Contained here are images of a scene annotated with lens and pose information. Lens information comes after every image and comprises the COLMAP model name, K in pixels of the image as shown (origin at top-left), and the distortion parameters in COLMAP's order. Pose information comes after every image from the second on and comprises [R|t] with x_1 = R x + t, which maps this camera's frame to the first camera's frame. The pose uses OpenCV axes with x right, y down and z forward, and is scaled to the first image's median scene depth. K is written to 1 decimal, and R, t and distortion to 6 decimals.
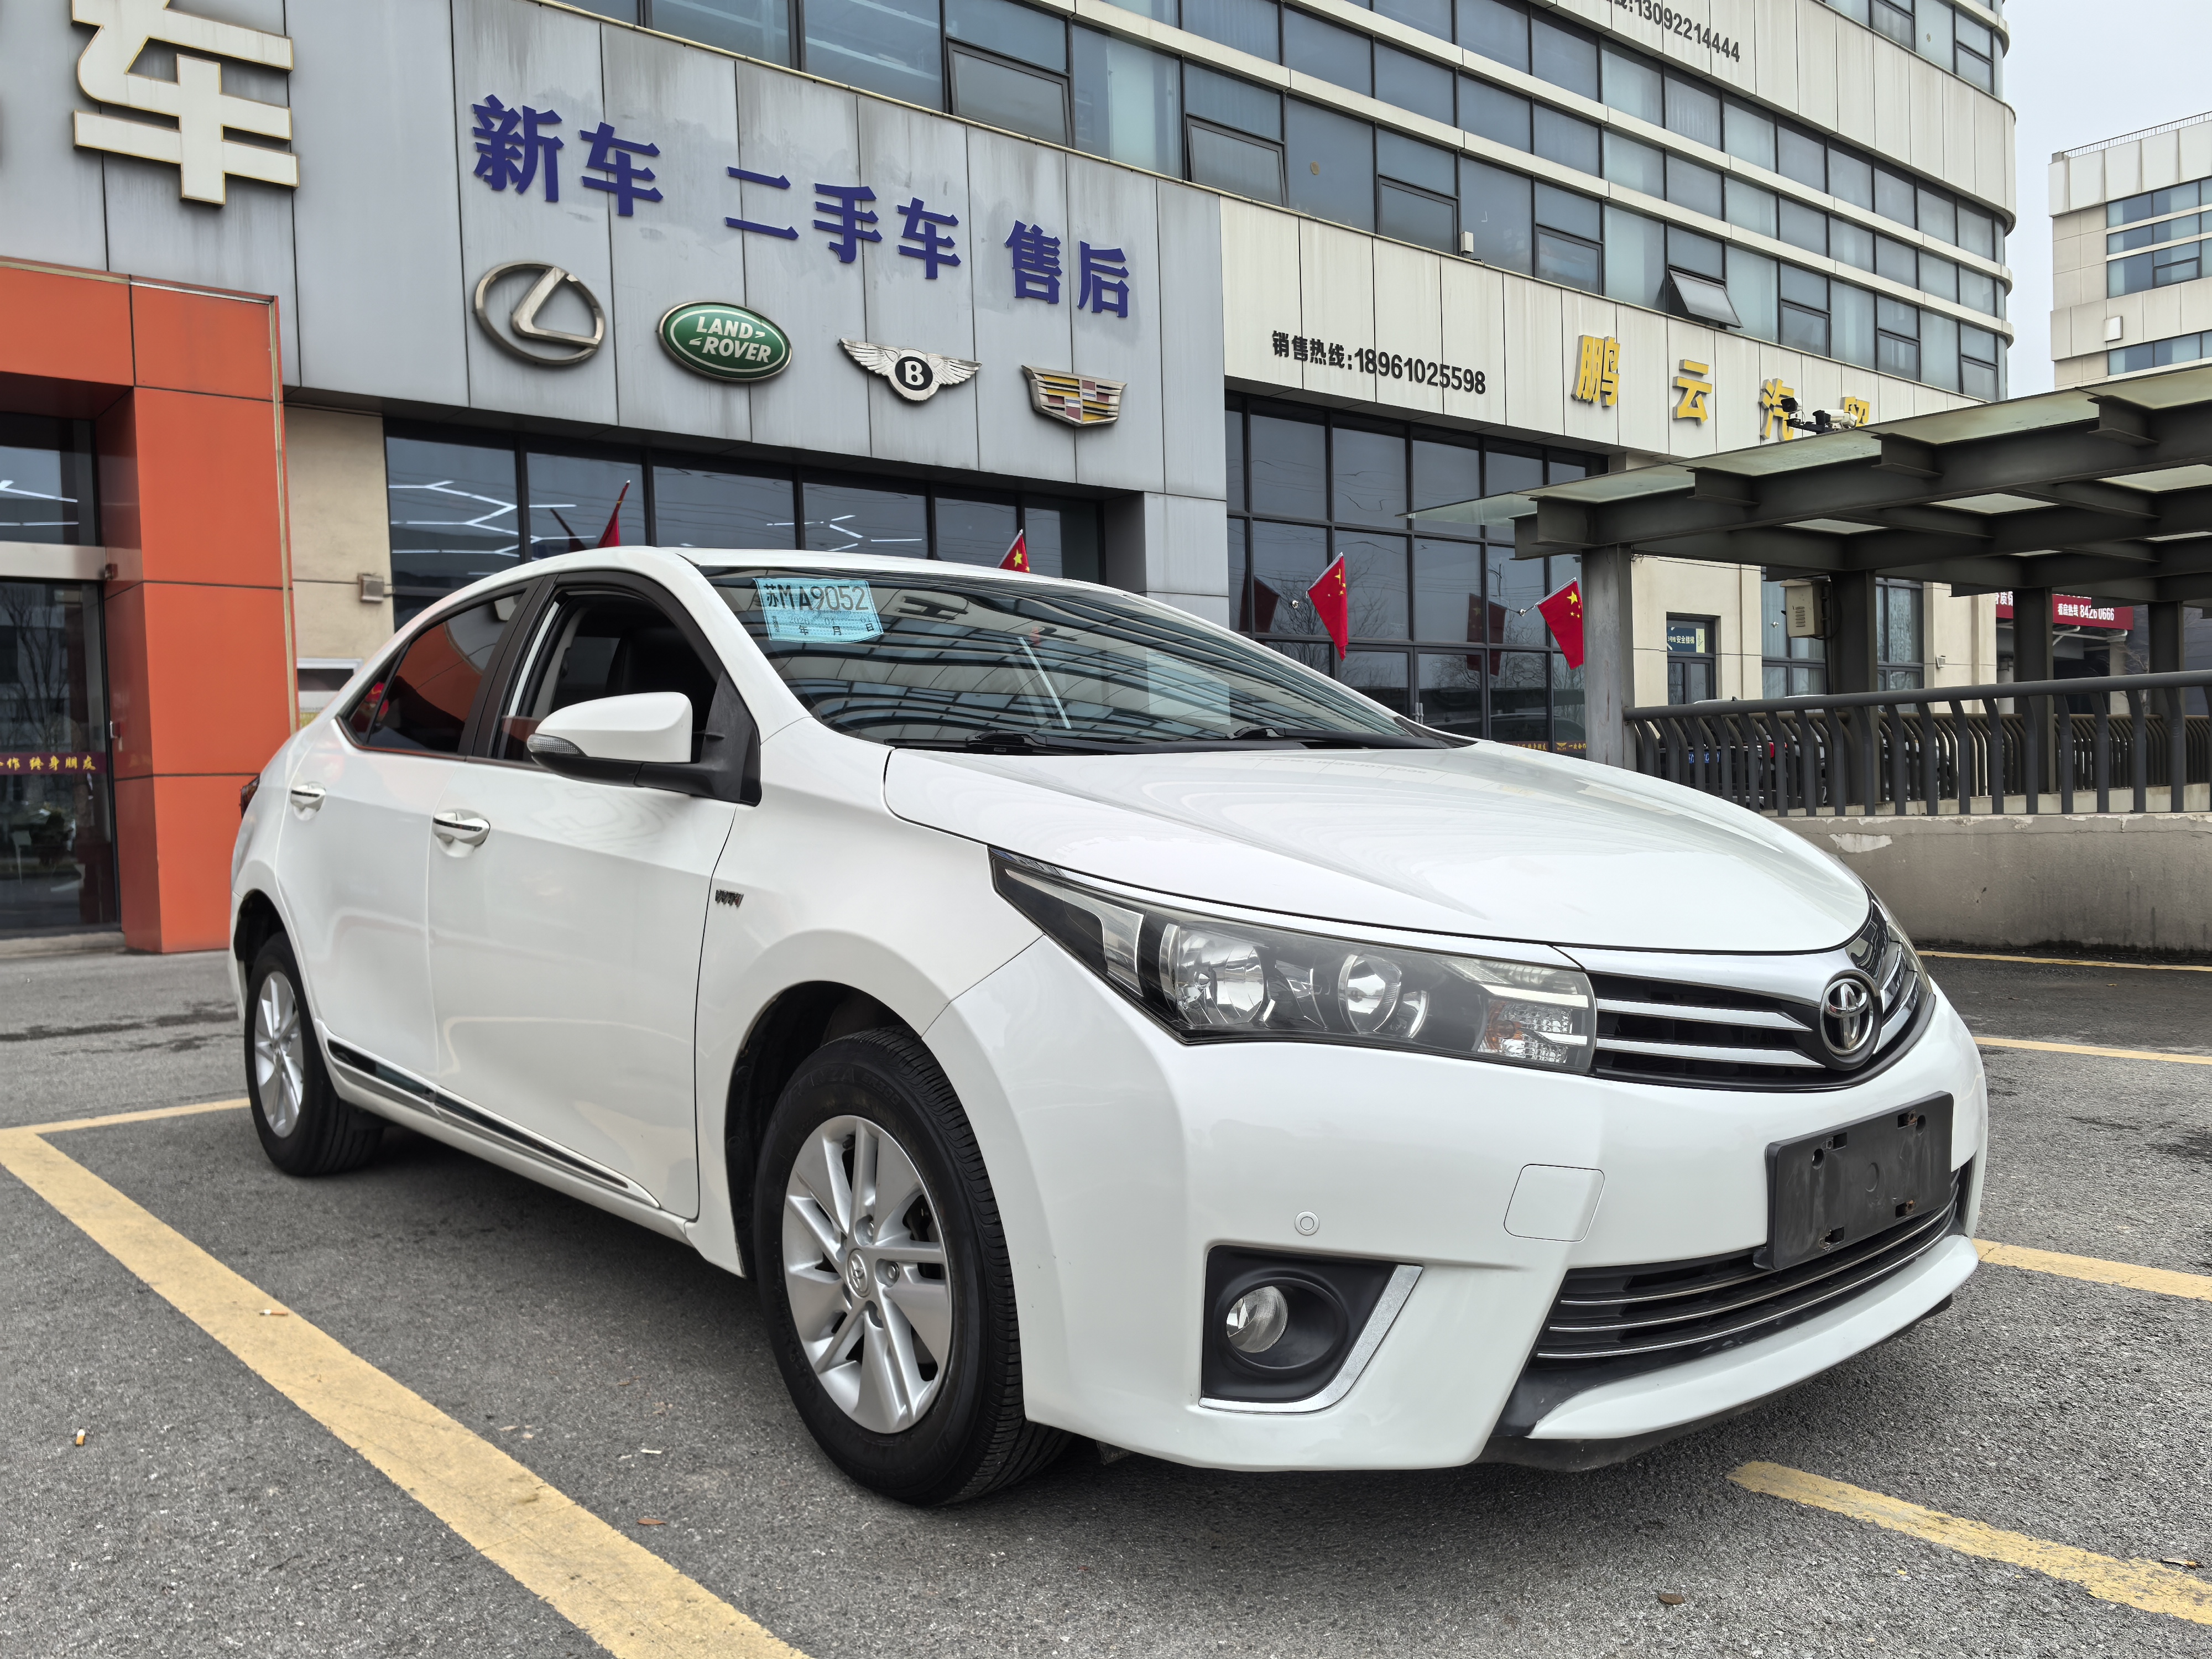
lens RADIAL K [[1803.8, 0, 1106.0], [0, 1803.8, 829.5], [0, 0, 1]] dist [0.040623, -0.067806]
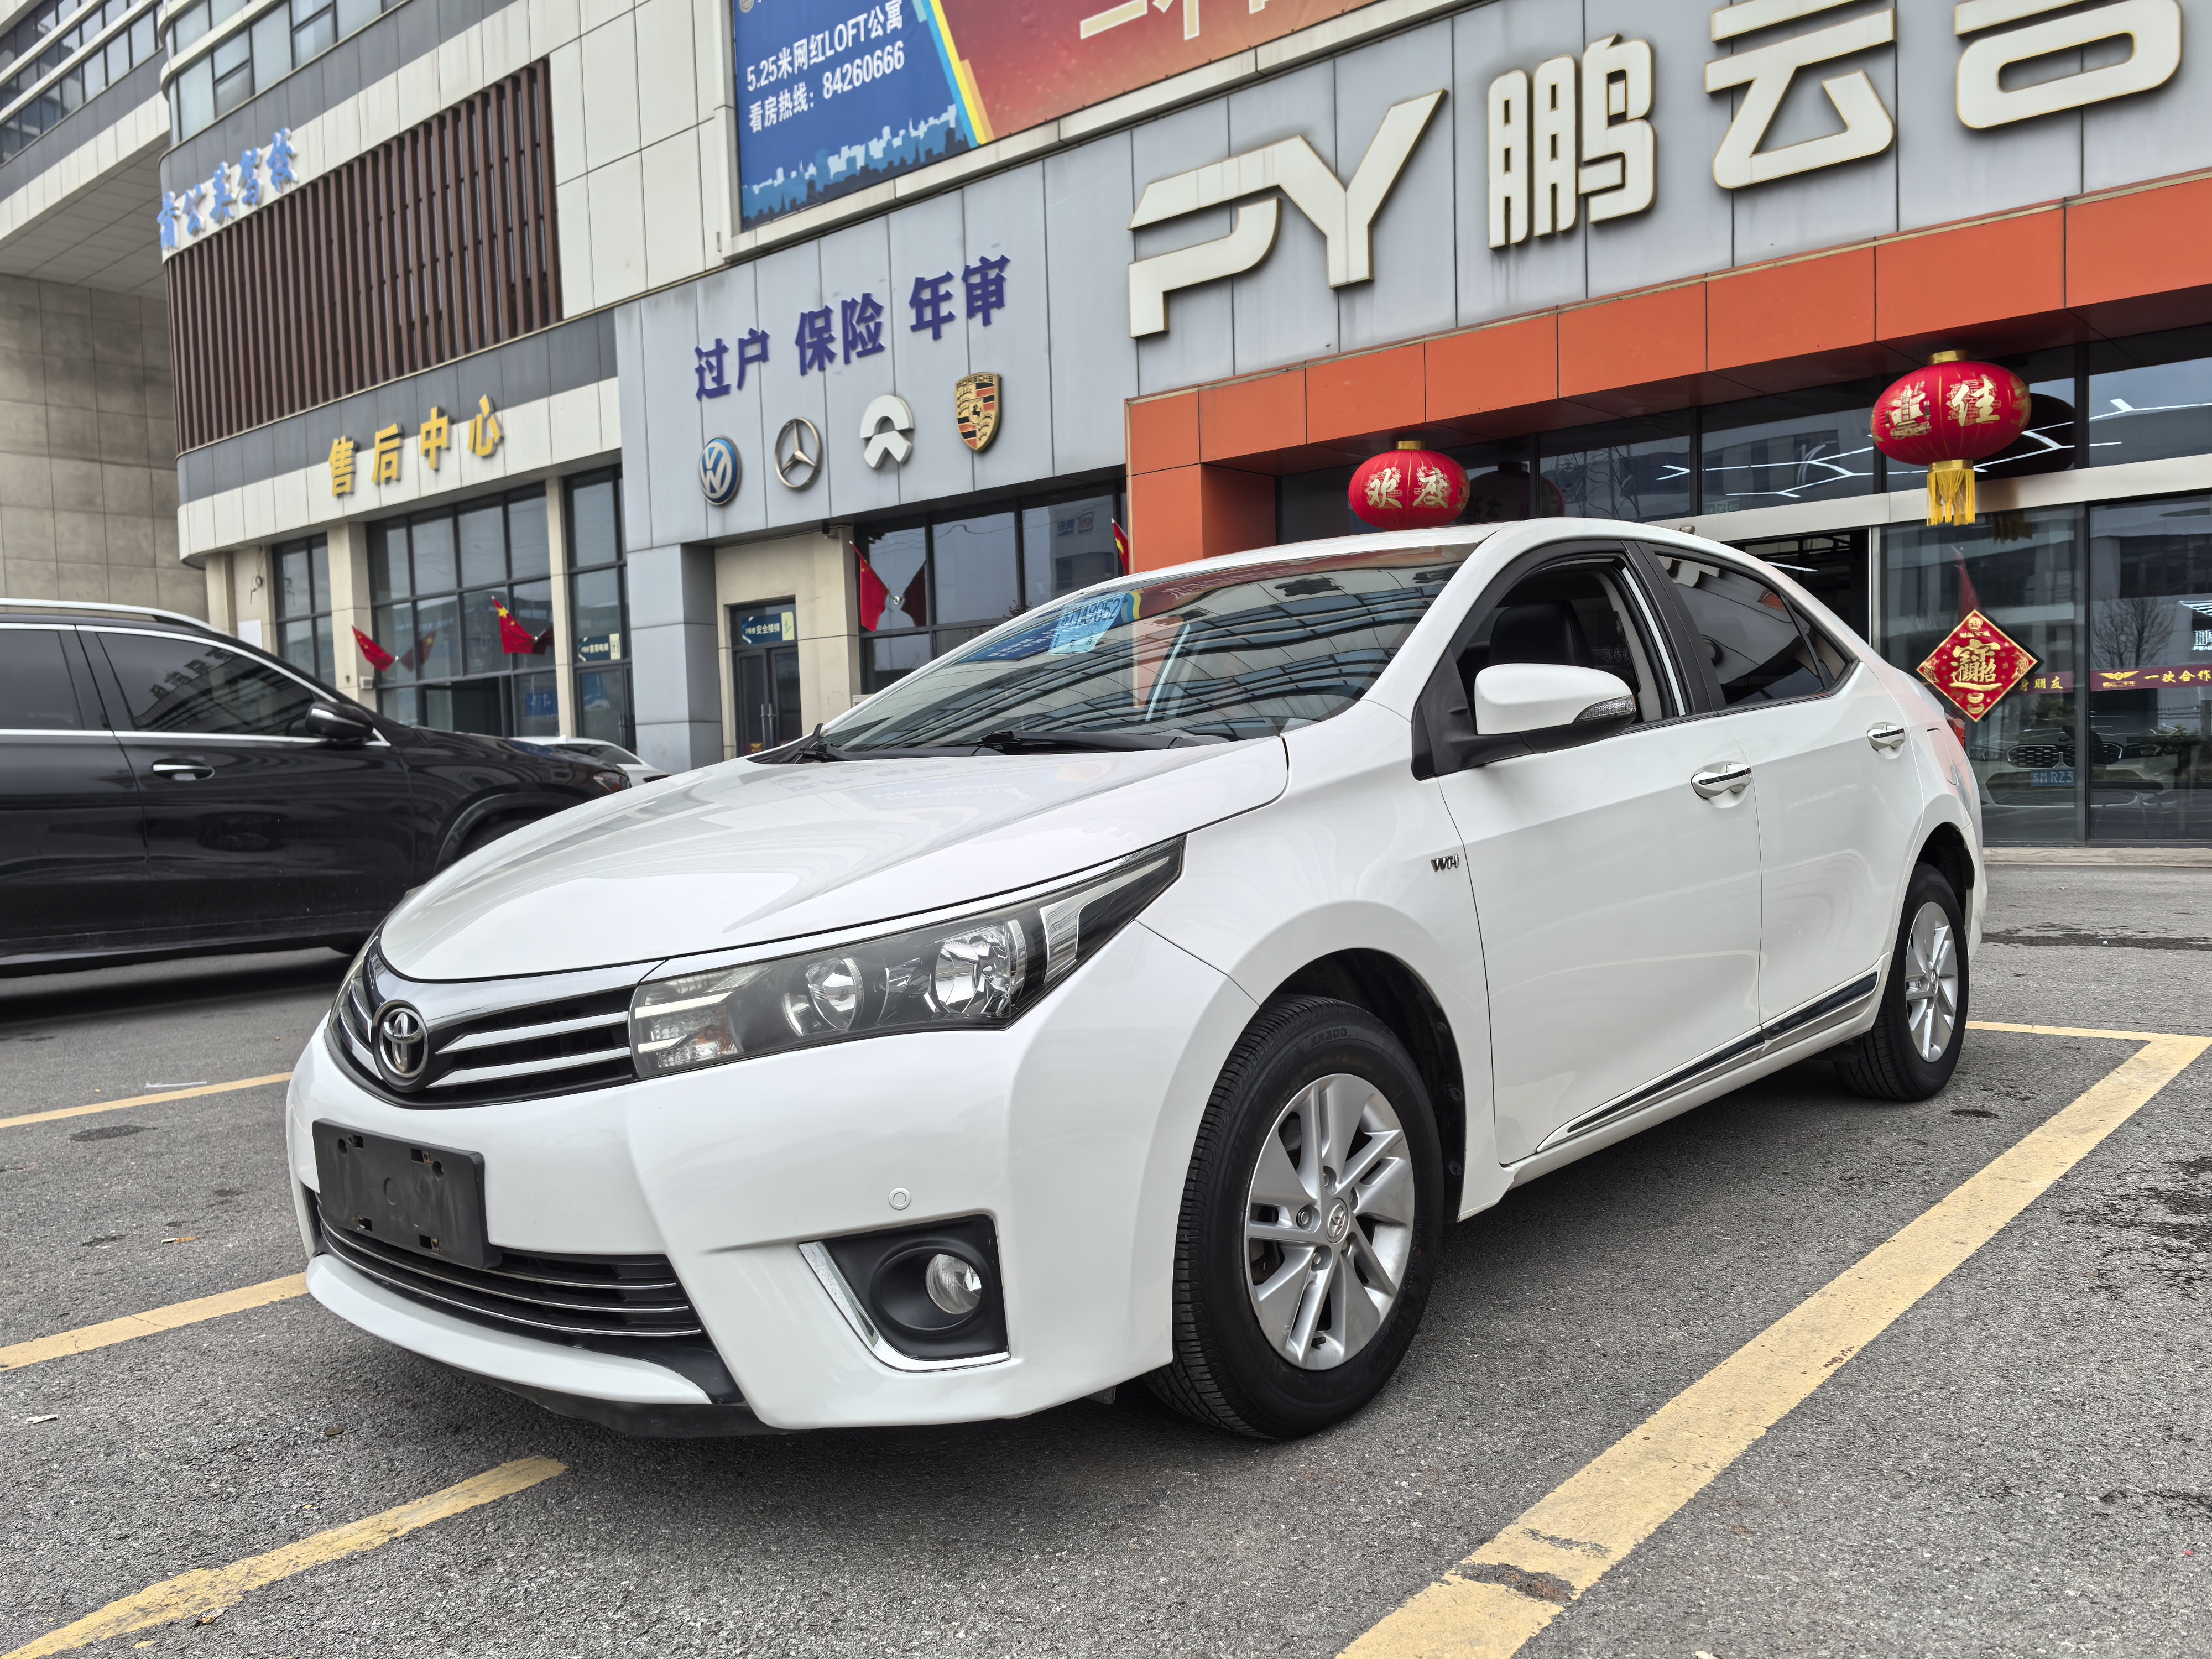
lens RADIAL K [[1784.8, 0, 1128.7], [0, 1784.8, 840.0], [0, 0, 1]] dist [0.047786, -0.076144]
pose [[0.112359, 0.068664, -0.991292, 0.290445], [0.010323, 0.997475, 0.070262, -0.017186], [0.993614, -0.018127, 0.111367, 0.251909]]
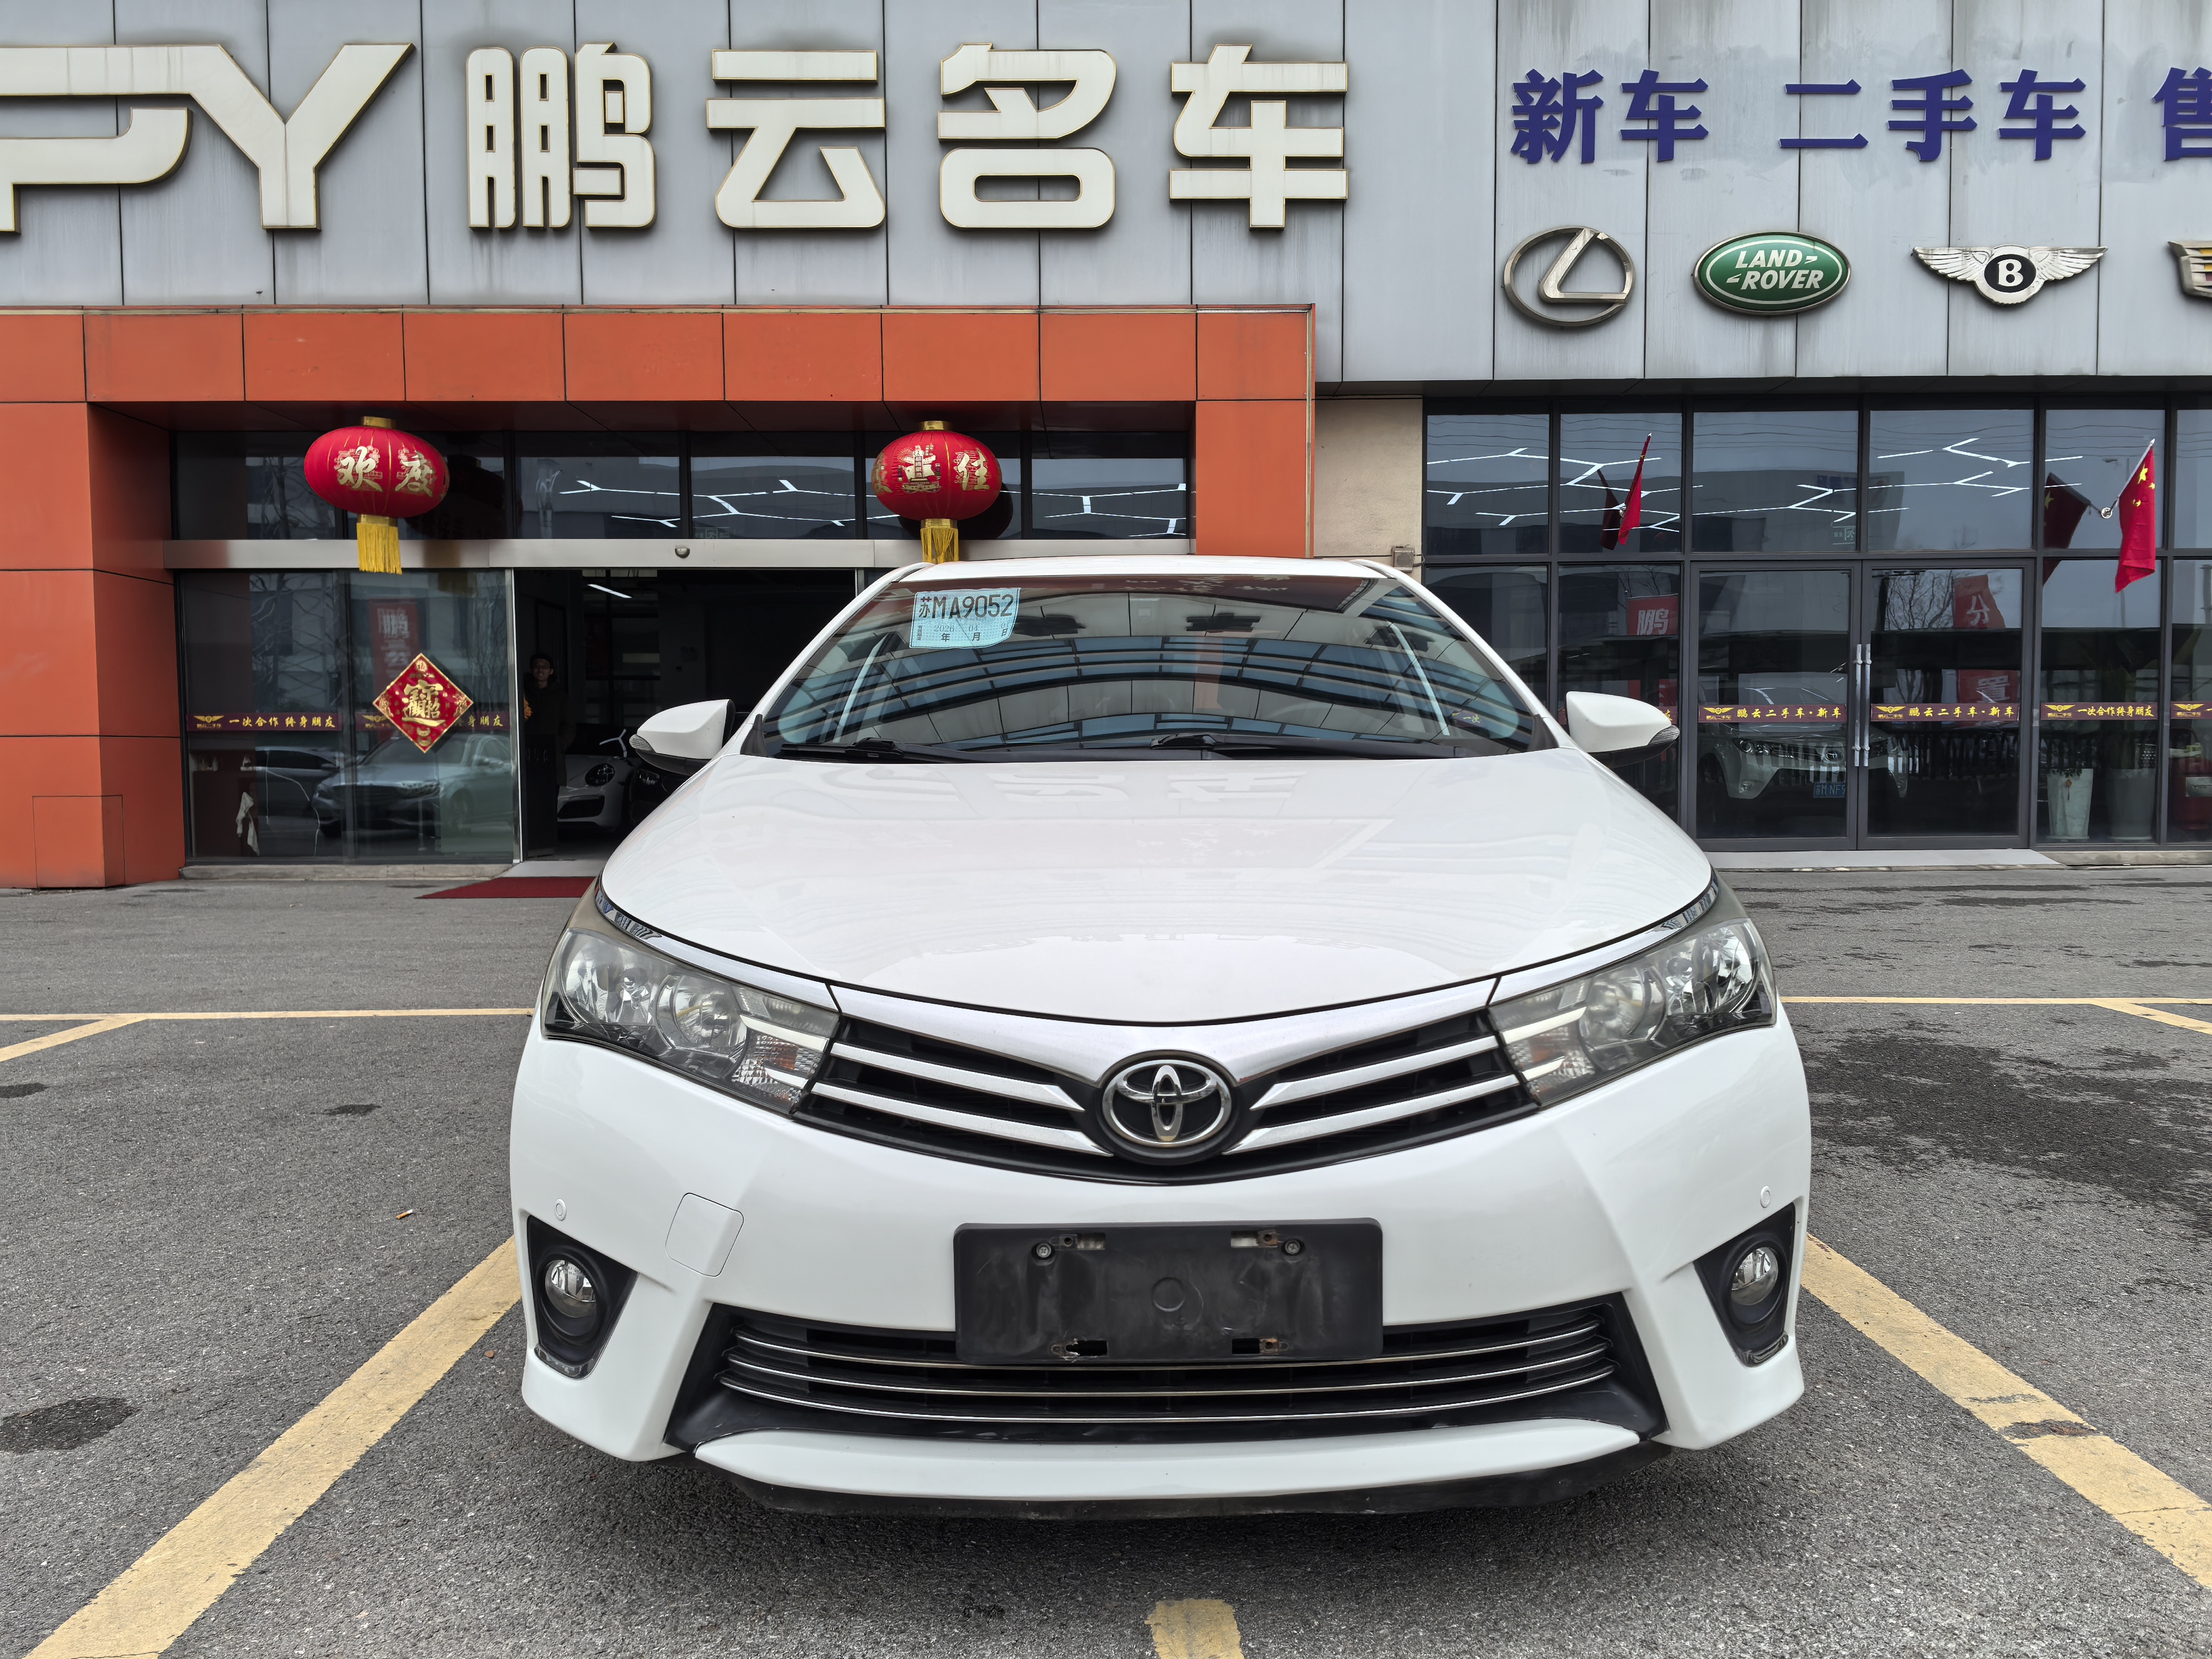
lens RADIAL K [[1784.8, 0, 1128.7], [0, 1784.8, 840.0], [0, 0, 1]] dist [0.047786, -0.076144]
pose [[0.752781, 0.055176, -0.655954, 0.180144], [-0.028682, 0.998284, 0.051056, -0.012245], [0.657645, -0.019620, 0.753072, 0.067881]]
